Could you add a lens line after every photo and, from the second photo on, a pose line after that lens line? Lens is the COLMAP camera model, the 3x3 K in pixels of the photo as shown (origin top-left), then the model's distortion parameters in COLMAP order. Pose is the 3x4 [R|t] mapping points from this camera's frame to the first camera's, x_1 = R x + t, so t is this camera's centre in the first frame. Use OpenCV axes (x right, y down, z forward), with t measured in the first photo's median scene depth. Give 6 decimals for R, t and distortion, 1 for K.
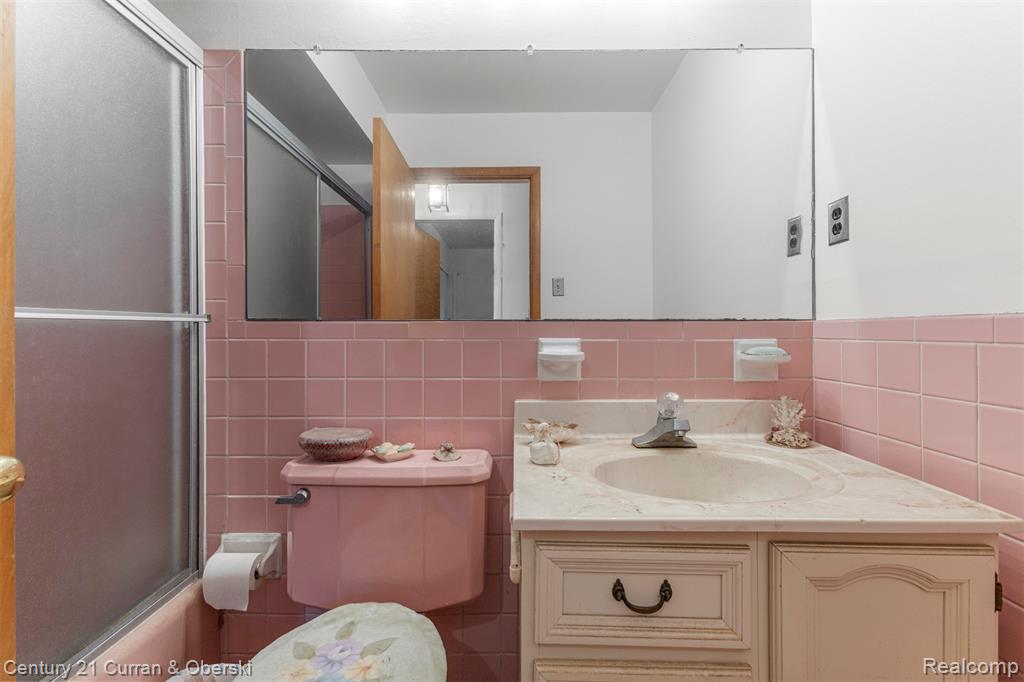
lens RADIAL K [[444.5, 0, 515.3], [0, 444.5, 331.2], [0, 0, 1]] dist [0.008207, -0.002181]
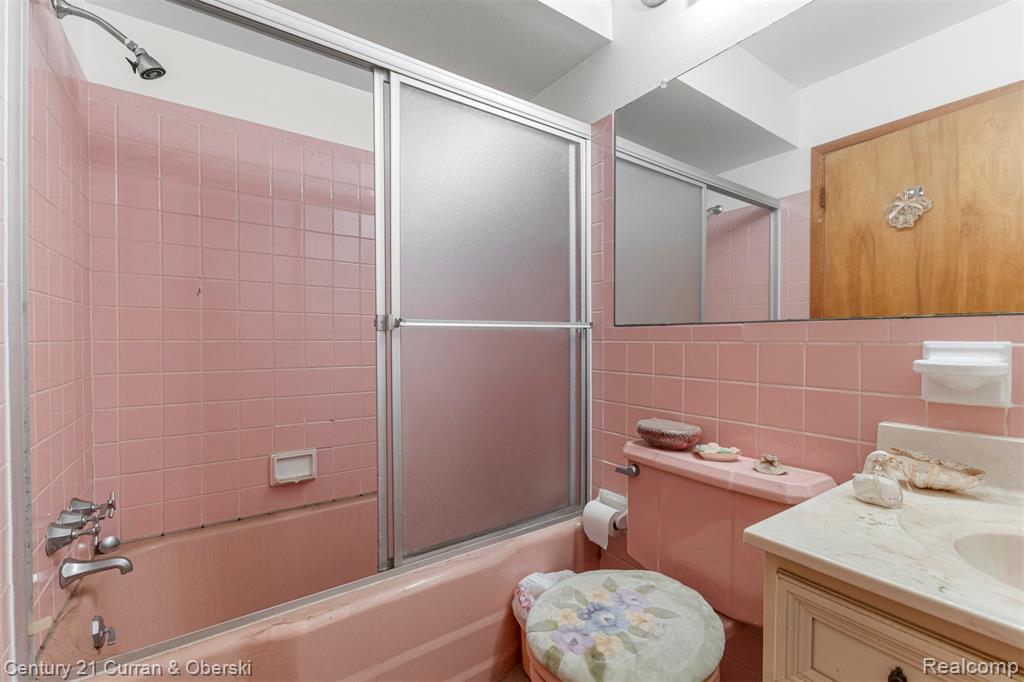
lens RADIAL K [[444.5, 0, 504.8], [0, 444.5, 342.9], [0, 0, 1]] dist [0.008207, -0.002181]
pose [[0.561155, 0.008258, -0.827669, 0.280166], [0.004203, 0.999909, 0.012826, 0.006053], [0.827700, -0.010676, 0.561069, 0.032646]]
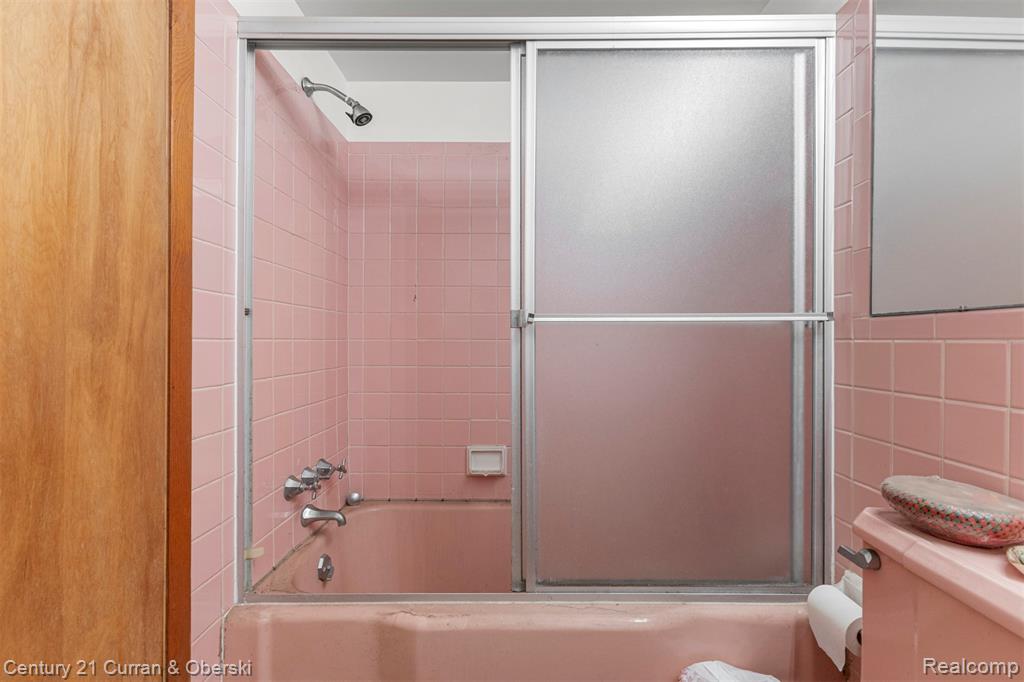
lens RADIAL K [[444.5, 0, 508.0], [0, 444.5, 342.1], [0, 0, 1]] dist [0.008207, -0.002181]
pose [[-0.014363, 0.003707, -0.999890, 0.209088], [0.003720, 0.999986, 0.003654, 0.016513], [0.999890, -0.003667, -0.014376, 0.380414]]
